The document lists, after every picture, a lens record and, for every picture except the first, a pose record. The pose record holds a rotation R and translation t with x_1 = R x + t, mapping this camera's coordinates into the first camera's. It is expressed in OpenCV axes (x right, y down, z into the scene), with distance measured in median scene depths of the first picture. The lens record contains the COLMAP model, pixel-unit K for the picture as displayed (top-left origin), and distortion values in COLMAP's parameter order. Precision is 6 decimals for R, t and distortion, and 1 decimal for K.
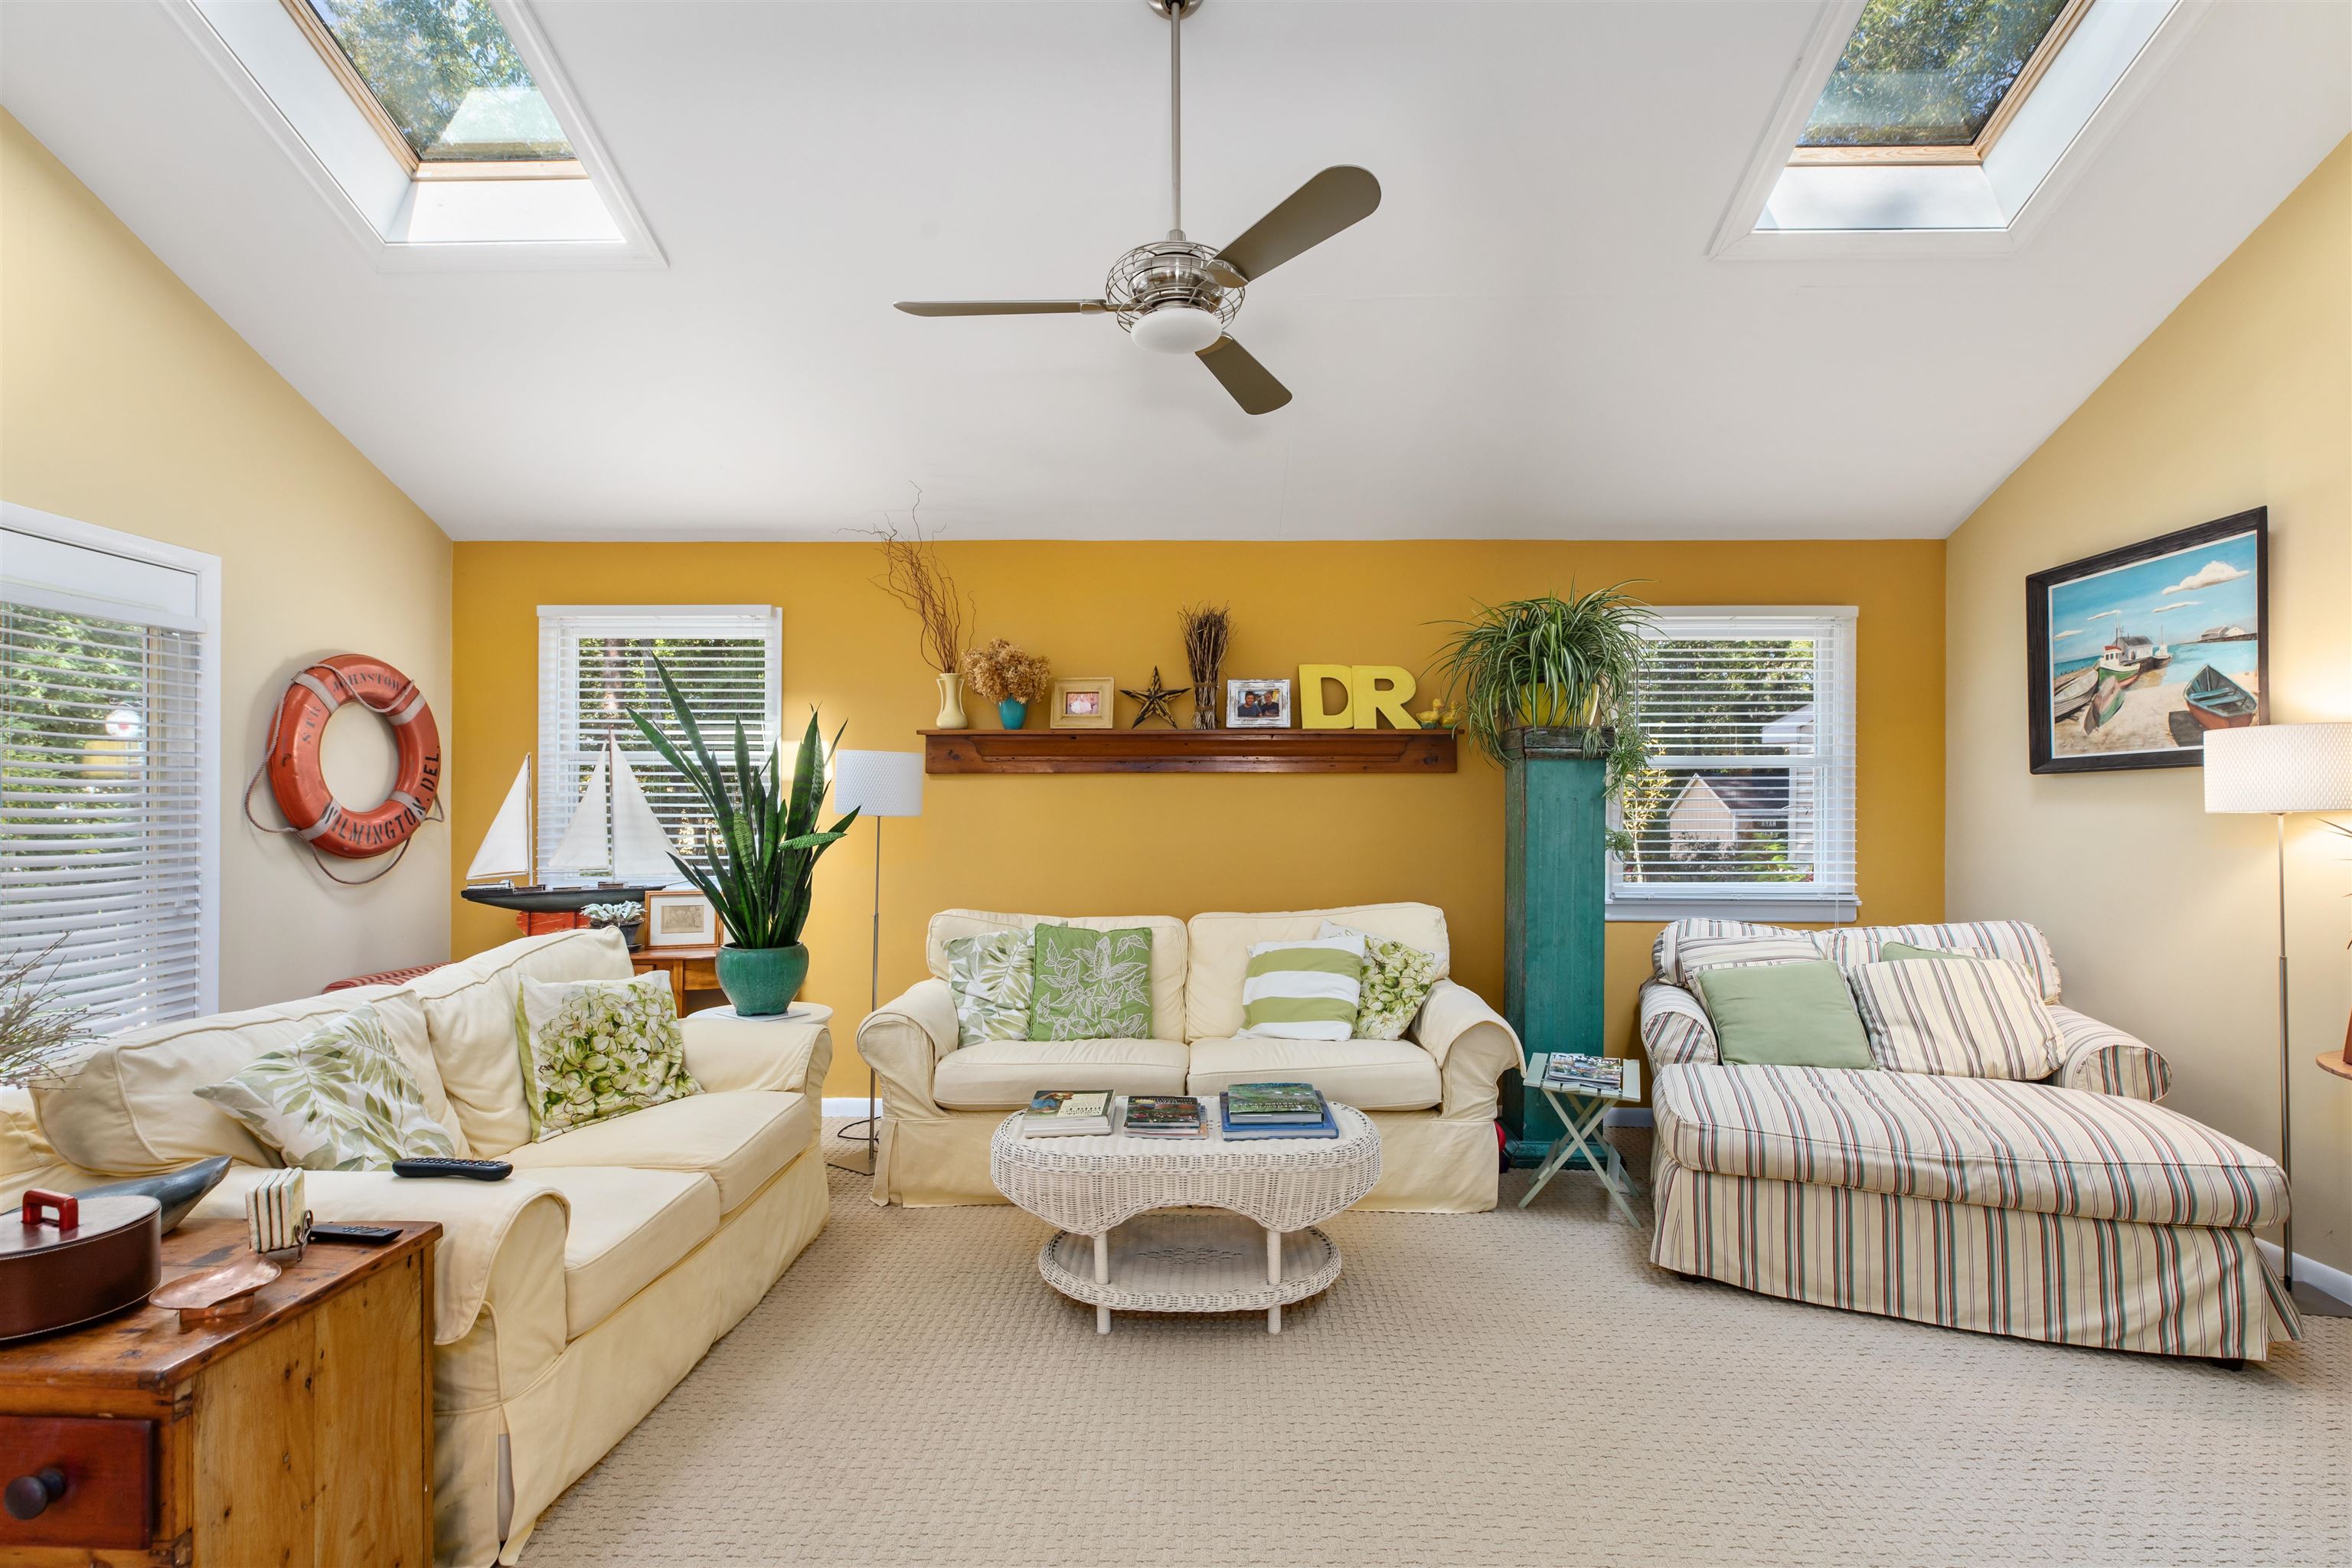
lens RADIAL K [[1056.7, 0, 1199.3], [0, 1056.7, 839.8], [0, 0, 1]] dist [0.003944, -0.000631]
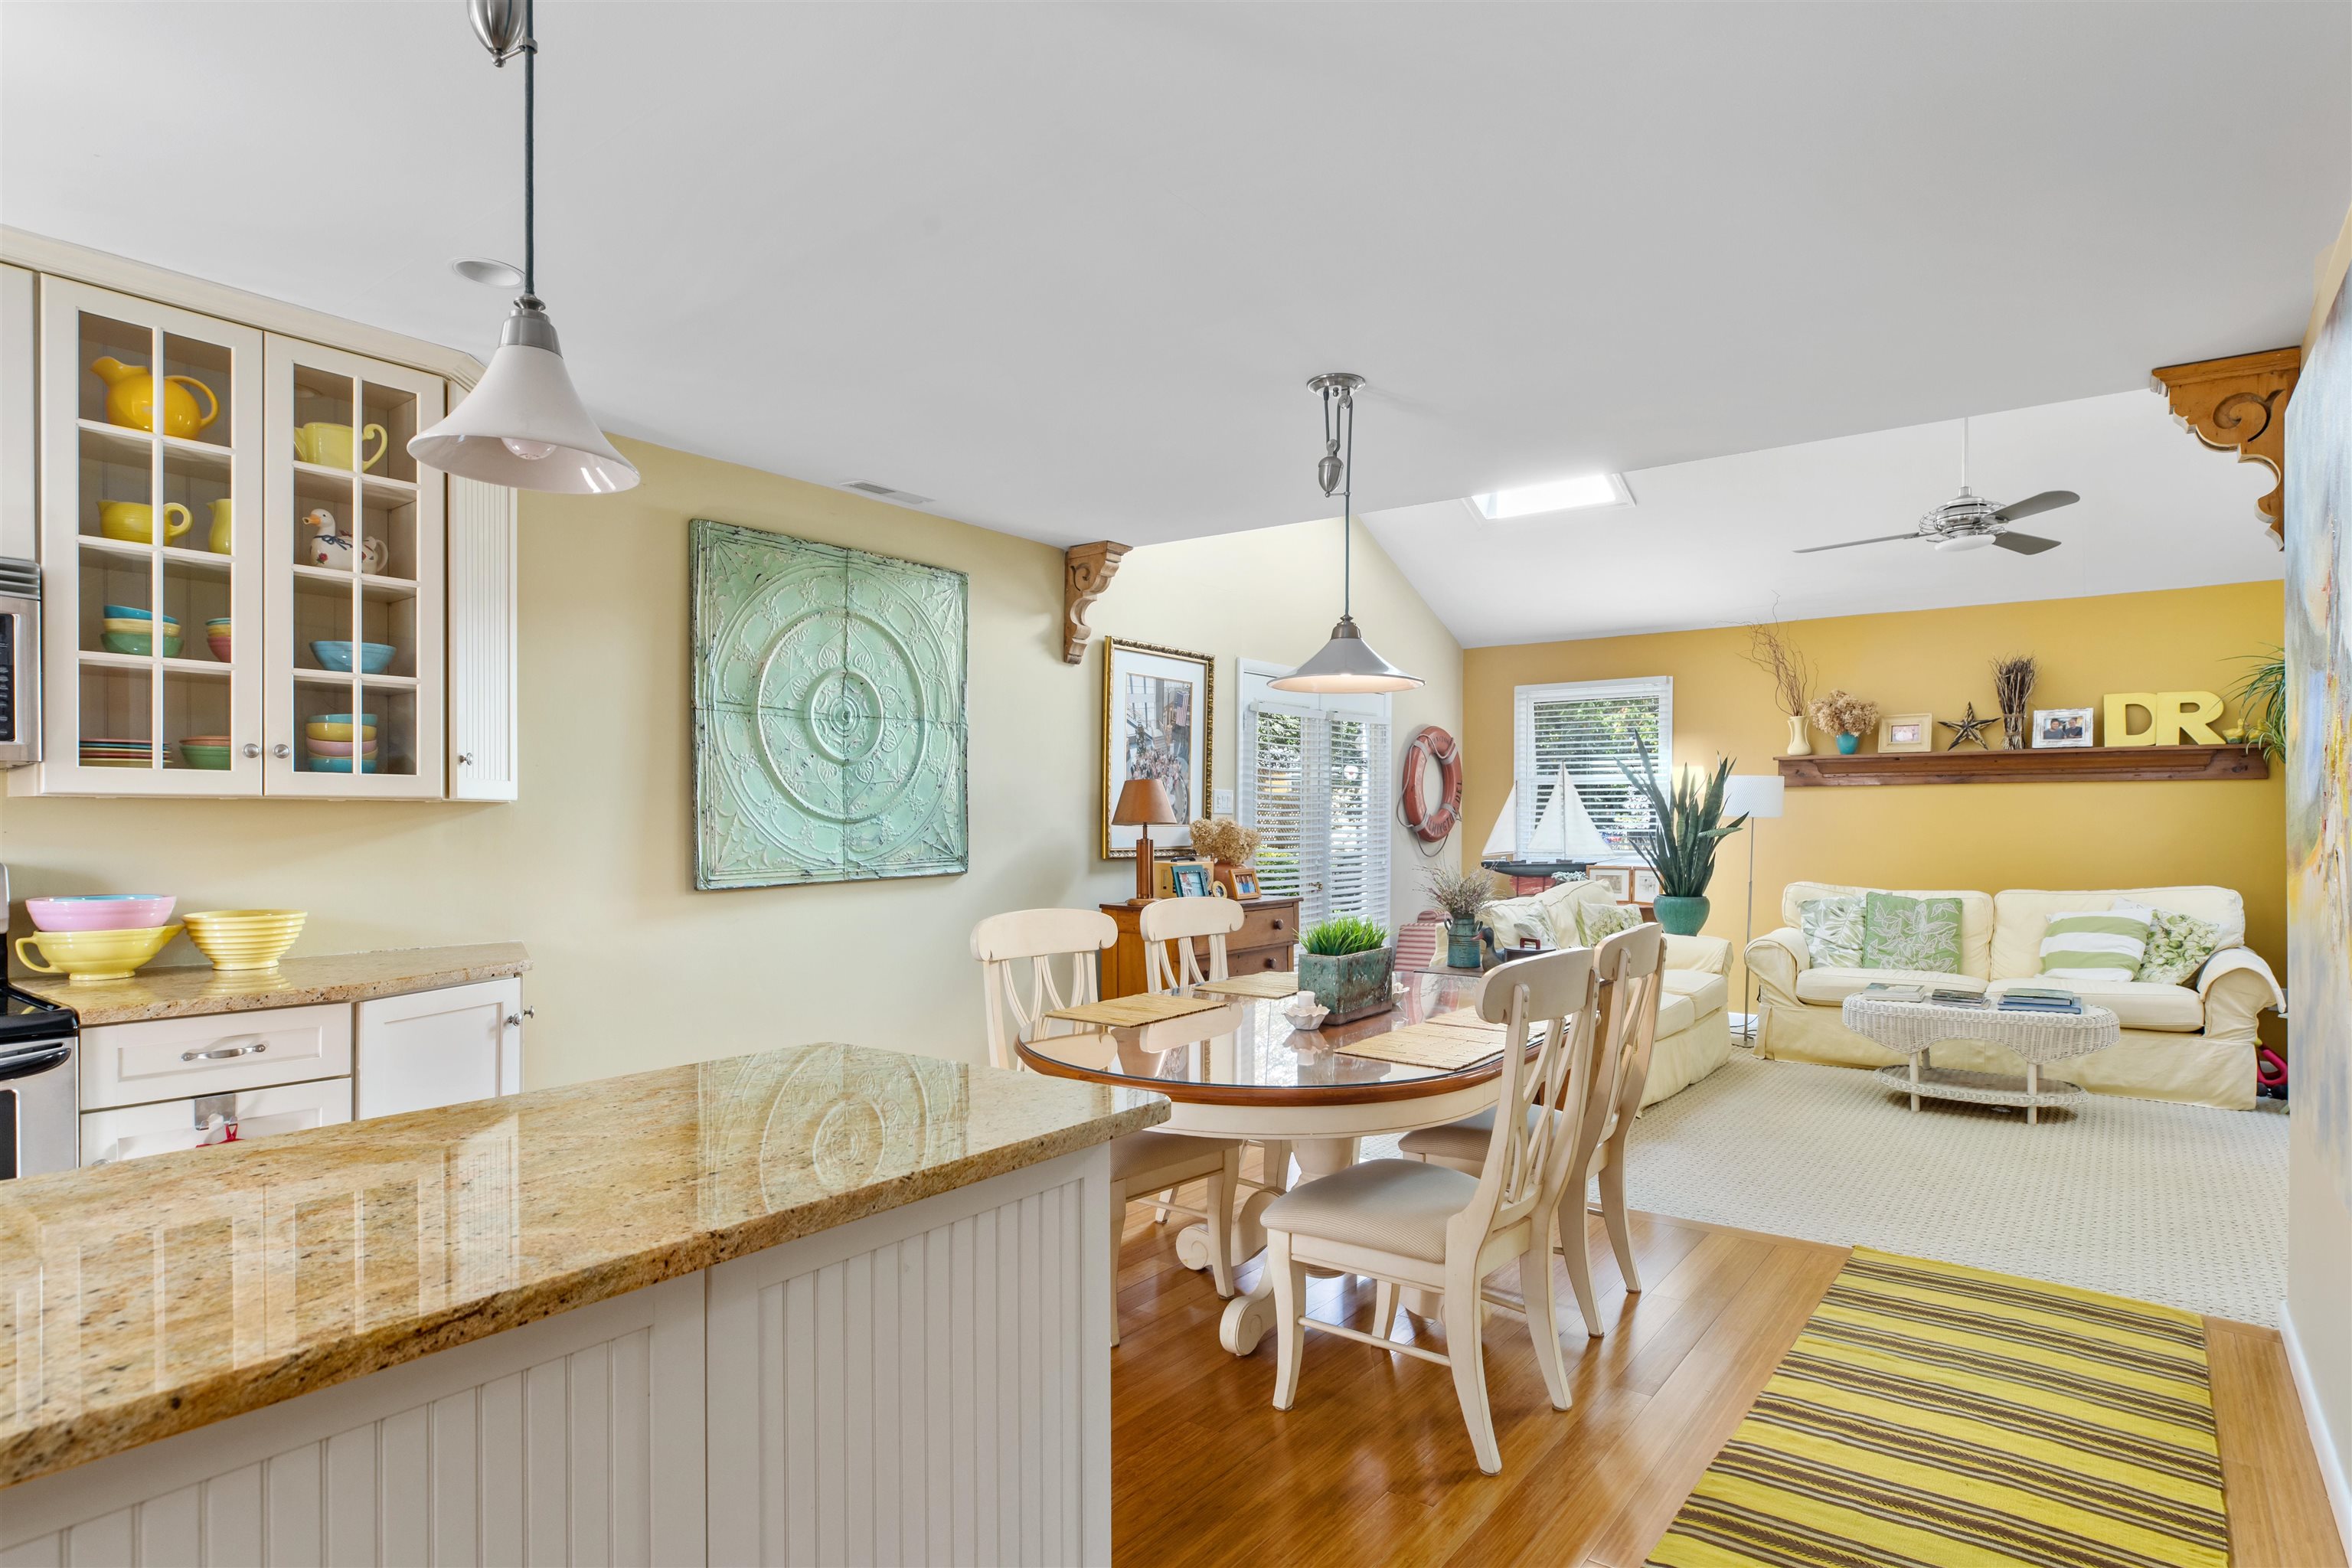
lens RADIAL K [[1311.6, 0, 1125.5], [0, 1311.6, 829.5], [0, 0, 1]] dist [-0.014652, 0.000044]
pose [[0.794978, 0.002894, -0.606631, 0.123786], [-0.008812, 0.999938, -0.006779, 0.015874], [0.606574, 0.010735, 0.794955, -1.054395]]
